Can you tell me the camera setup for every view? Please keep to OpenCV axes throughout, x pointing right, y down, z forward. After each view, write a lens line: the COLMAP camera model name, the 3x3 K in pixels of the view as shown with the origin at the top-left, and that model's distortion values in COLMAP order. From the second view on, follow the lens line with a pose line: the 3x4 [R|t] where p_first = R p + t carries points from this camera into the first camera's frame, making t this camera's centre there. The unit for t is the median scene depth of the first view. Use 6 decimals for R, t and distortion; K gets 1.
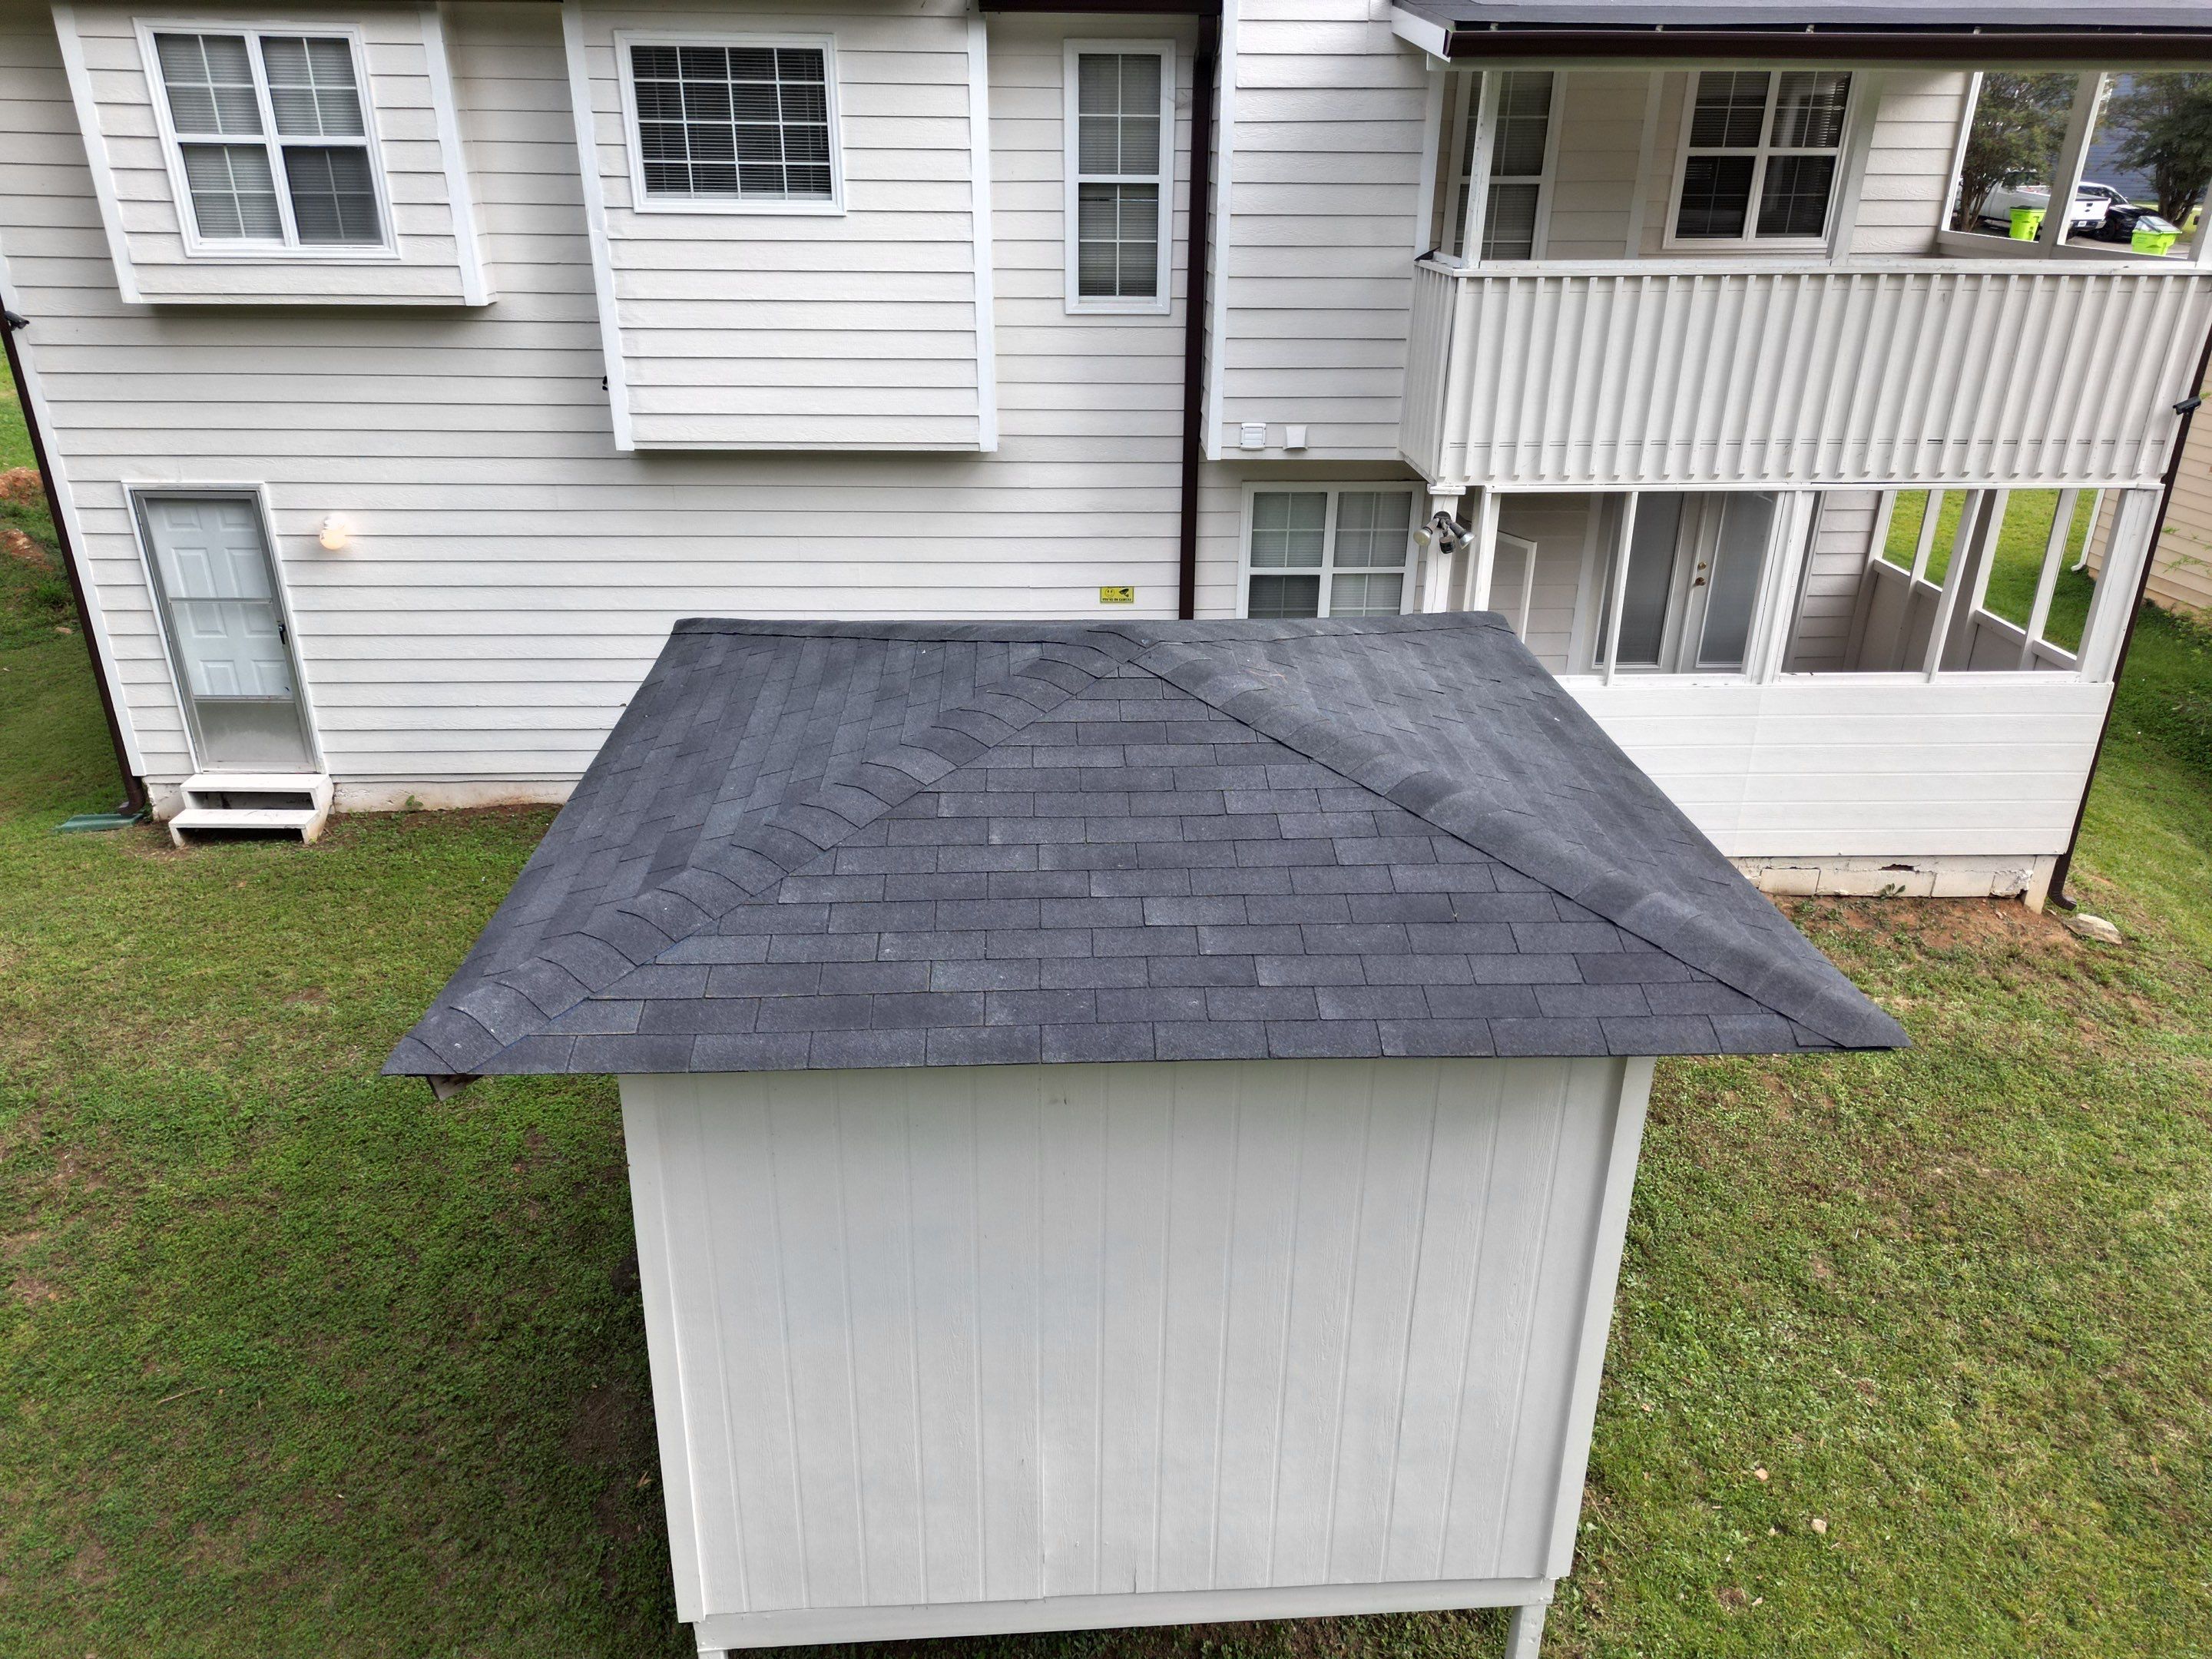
lens RADIAL K [[1544.4, 0, 1106.0], [0, 1544.4, 829.5], [0, 0, 1]] dist [0.042980, -0.030956]
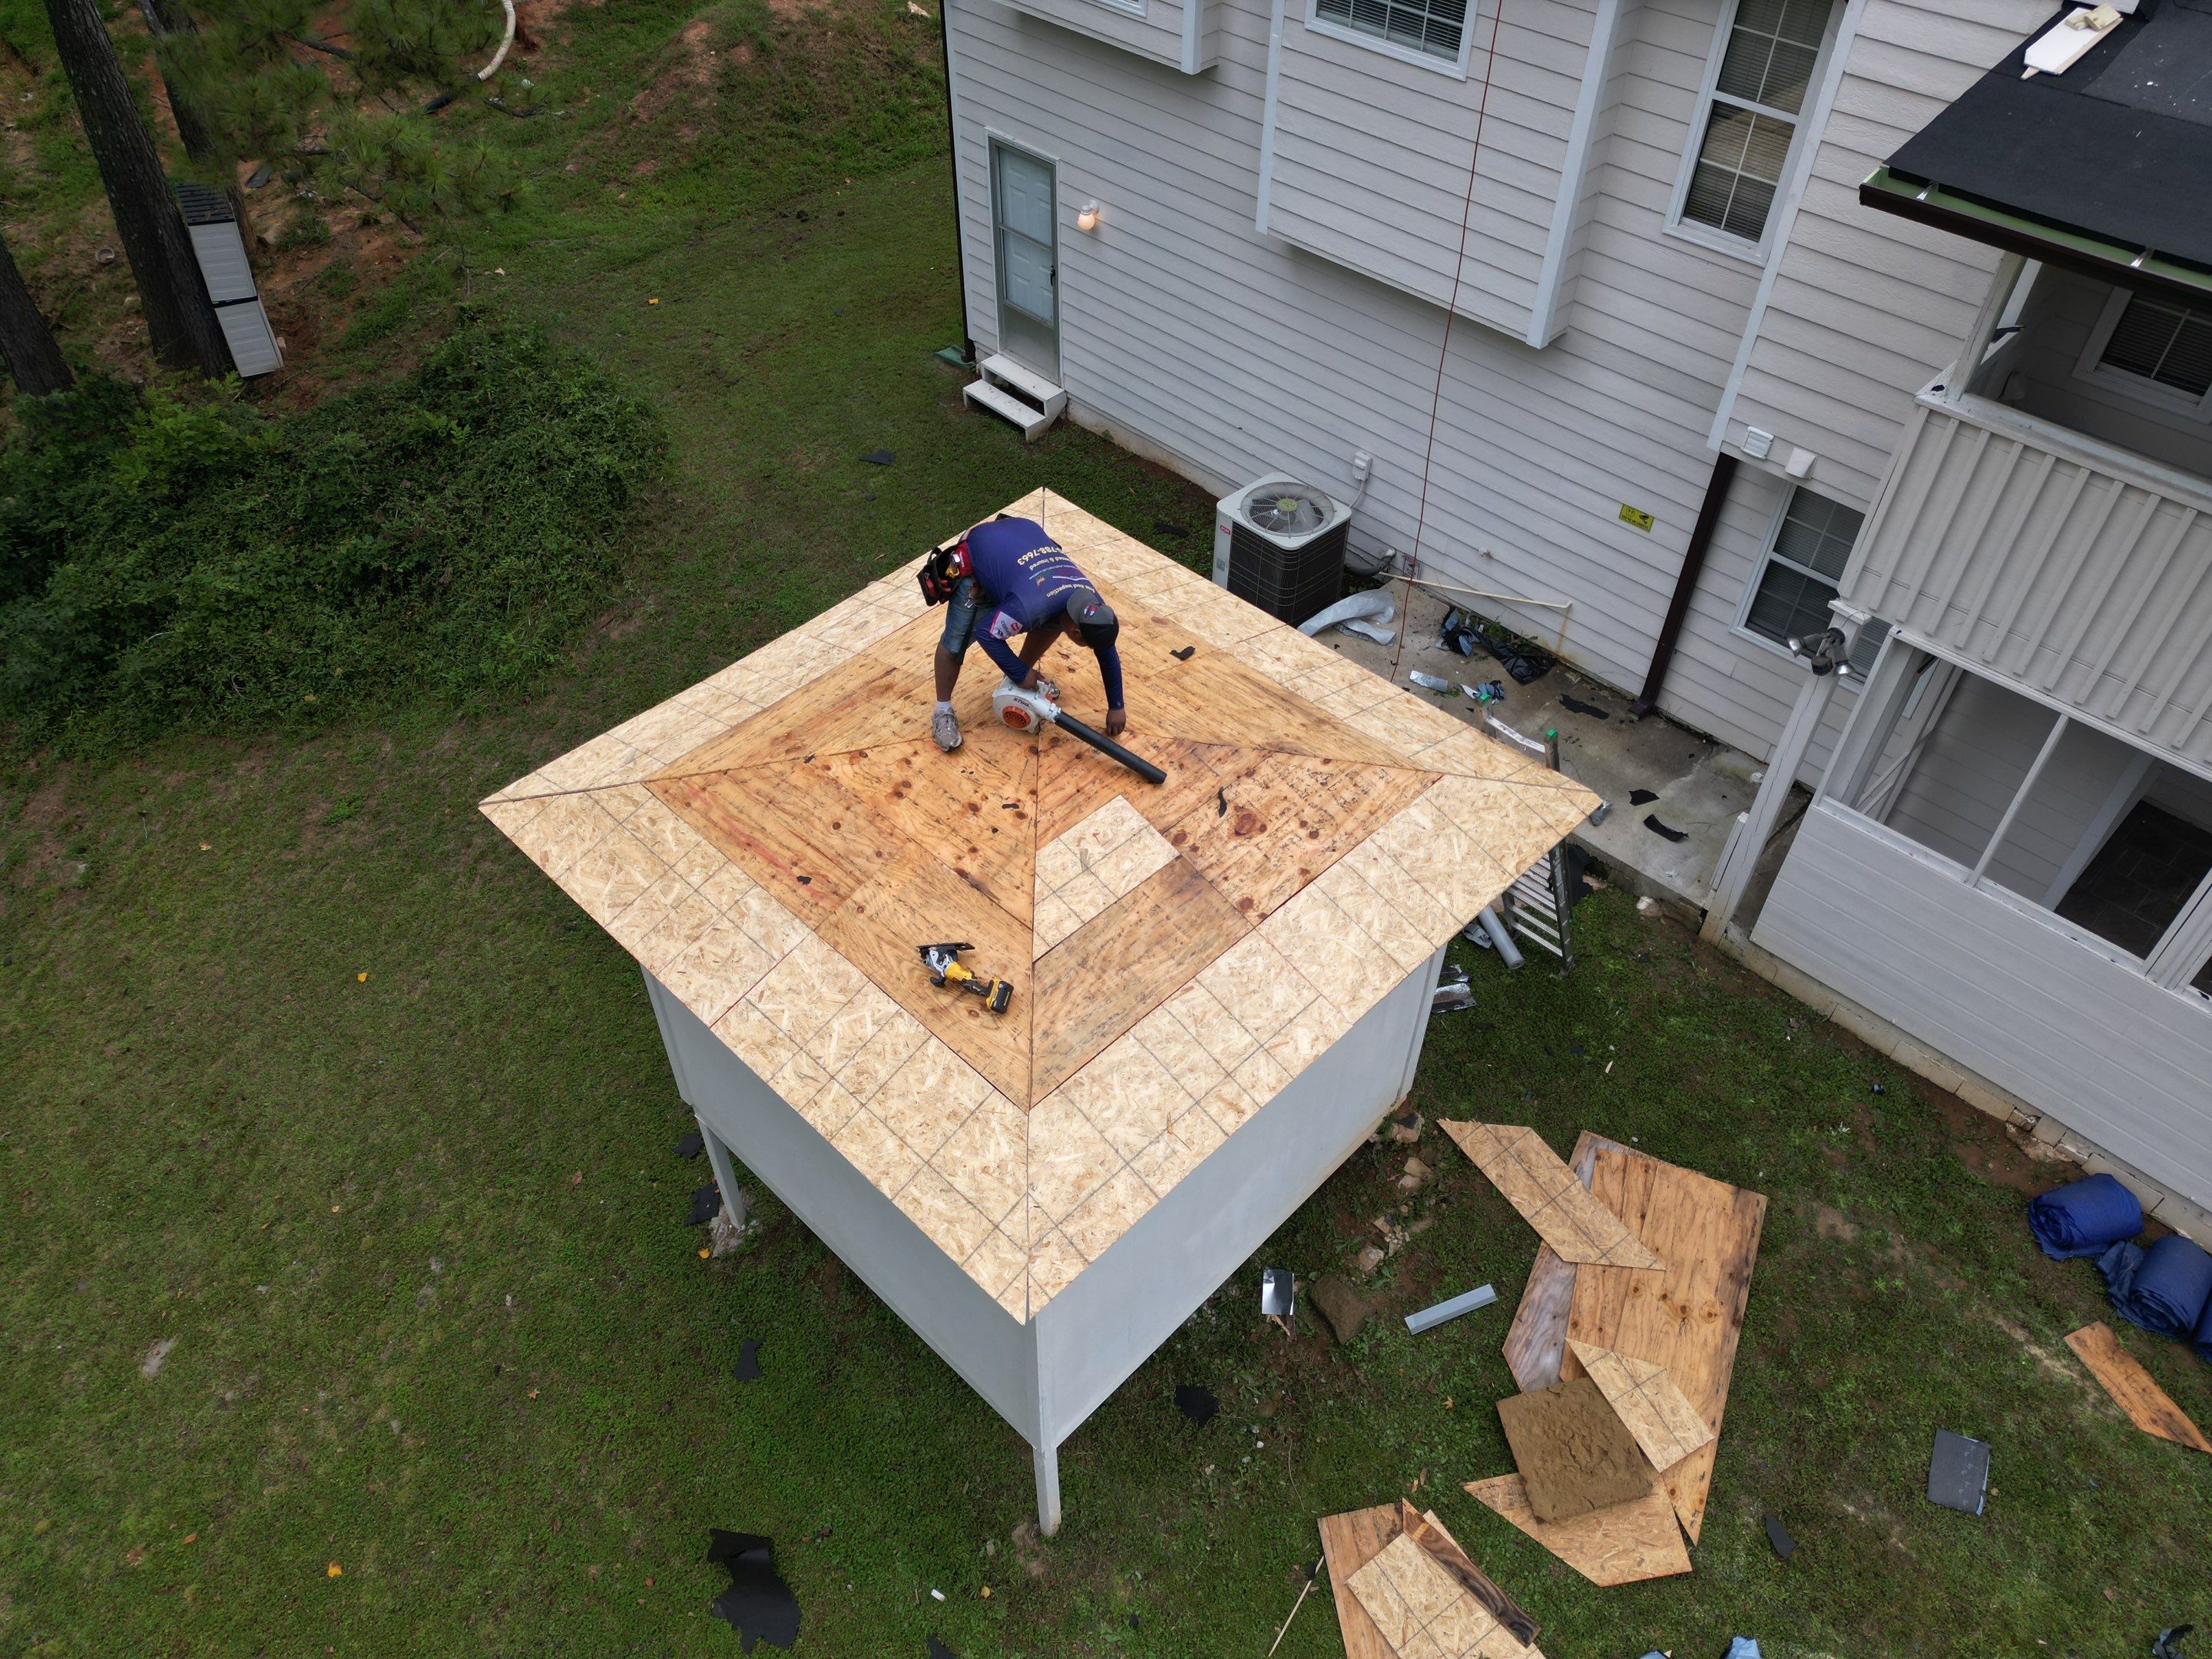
lens RADIAL K [[1544.4, 0, 1106.0], [0, 1544.4, 829.5], [0, 0, 1]] dist [0.042980, -0.030956]
pose [[0.665282, 0.524959, -0.530865, 0.413099], [-0.285763, 0.835952, 0.468533, -0.357669], [0.689739, -0.160005, 0.706157, 0.061533]]
